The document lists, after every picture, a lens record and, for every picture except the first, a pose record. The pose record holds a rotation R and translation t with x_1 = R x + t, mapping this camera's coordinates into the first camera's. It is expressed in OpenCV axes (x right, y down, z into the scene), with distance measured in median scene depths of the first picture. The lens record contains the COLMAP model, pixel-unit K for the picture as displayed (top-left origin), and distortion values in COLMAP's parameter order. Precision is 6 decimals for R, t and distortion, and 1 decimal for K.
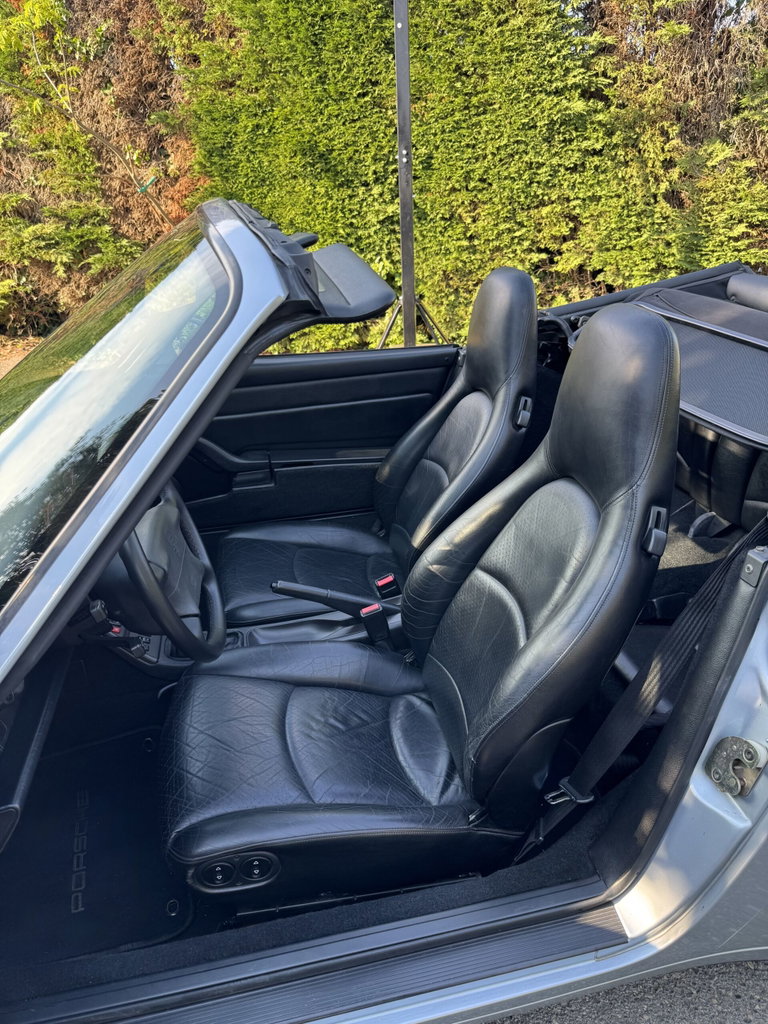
lens RADIAL K [[729.0, 0, 379.1], [0, 729.0, 522.2], [0, 0, 1]] dist [0.021590, -0.038290]
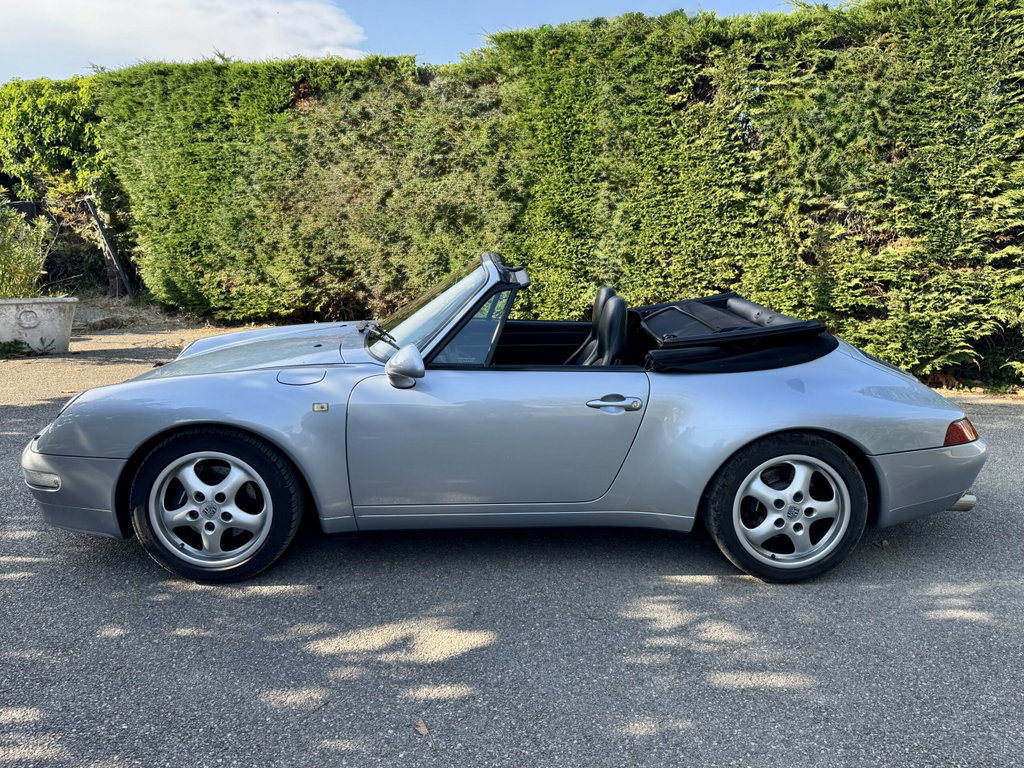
lens RADIAL K [[729.0, 0, 511.7], [0, 729.0, 384.0], [0, 0, 1]] dist [0.021590, -0.038290]
pose [[0.983569, 0.083264, -0.160187, 0.083907], [-0.115933, 0.971473, -0.206880, 0.142037], [0.138392, 0.222052, 0.965163, -0.364803]]
